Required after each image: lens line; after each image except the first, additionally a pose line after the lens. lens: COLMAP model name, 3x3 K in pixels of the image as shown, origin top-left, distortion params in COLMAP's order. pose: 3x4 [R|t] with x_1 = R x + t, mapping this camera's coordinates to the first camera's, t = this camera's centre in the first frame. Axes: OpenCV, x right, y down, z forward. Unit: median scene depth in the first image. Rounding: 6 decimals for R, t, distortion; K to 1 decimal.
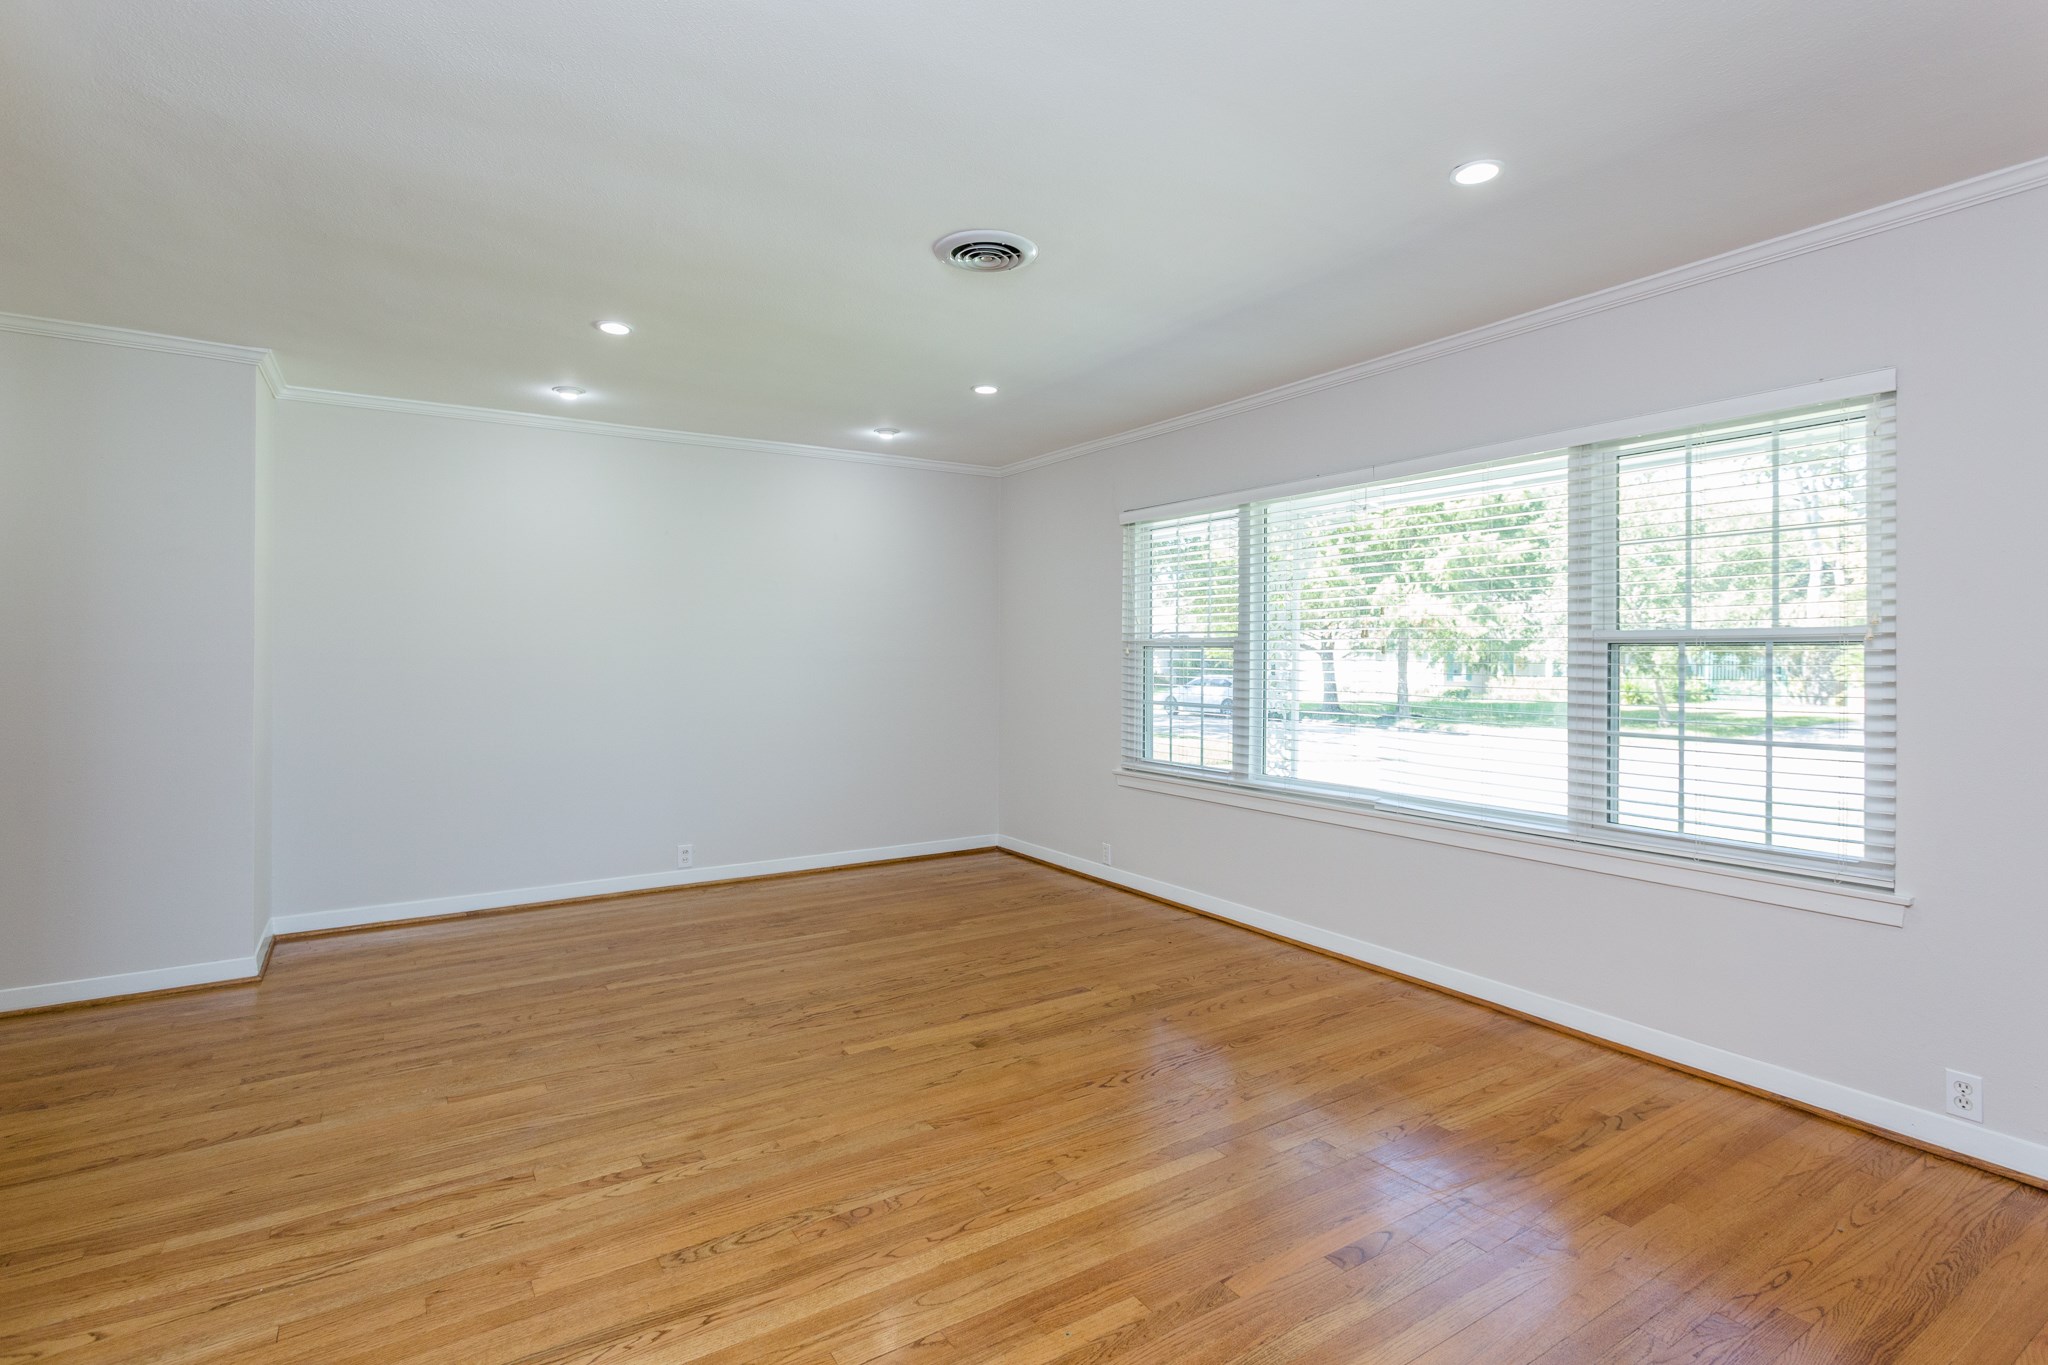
lens RADIAL K [[987.1, 0, 1019.3], [0, 987.1, 647.6], [0, 0, 1]] dist [0.001531, 0.000000]
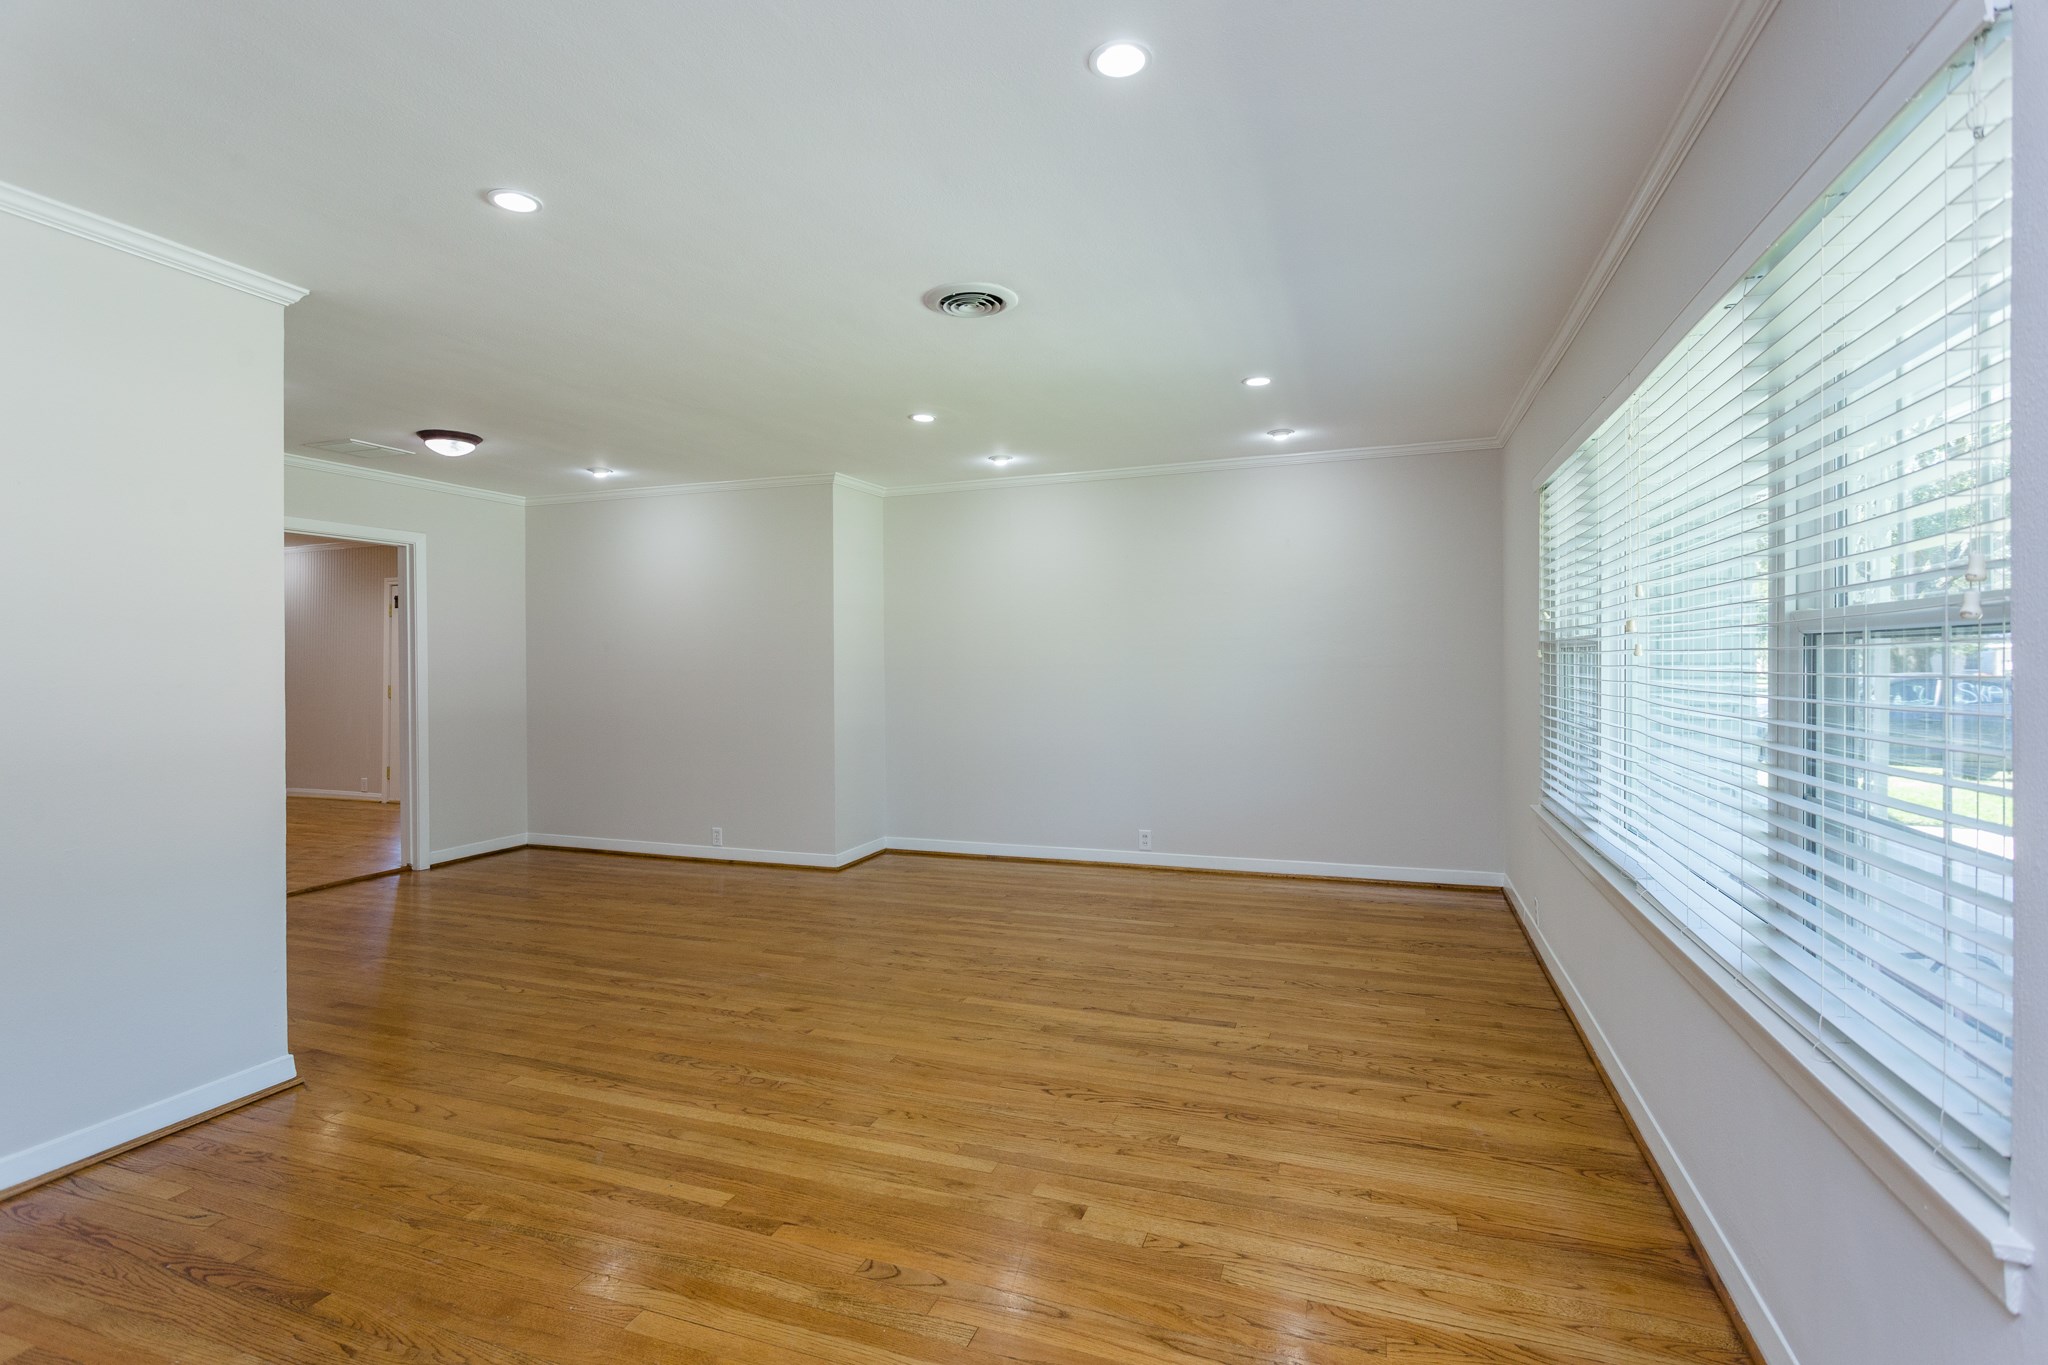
lens RADIAL K [[976.1, 0, 1018.2], [0, 976.1, 659.5], [0, 0, 1]] dist [-0.003509, 0.000311]
pose [[0.603053, -0.008256, -0.797658, 0.774471], [0.013106, 0.999914, -0.000440, 0.002951], [0.797593, -0.010189, 0.603110, 0.339387]]
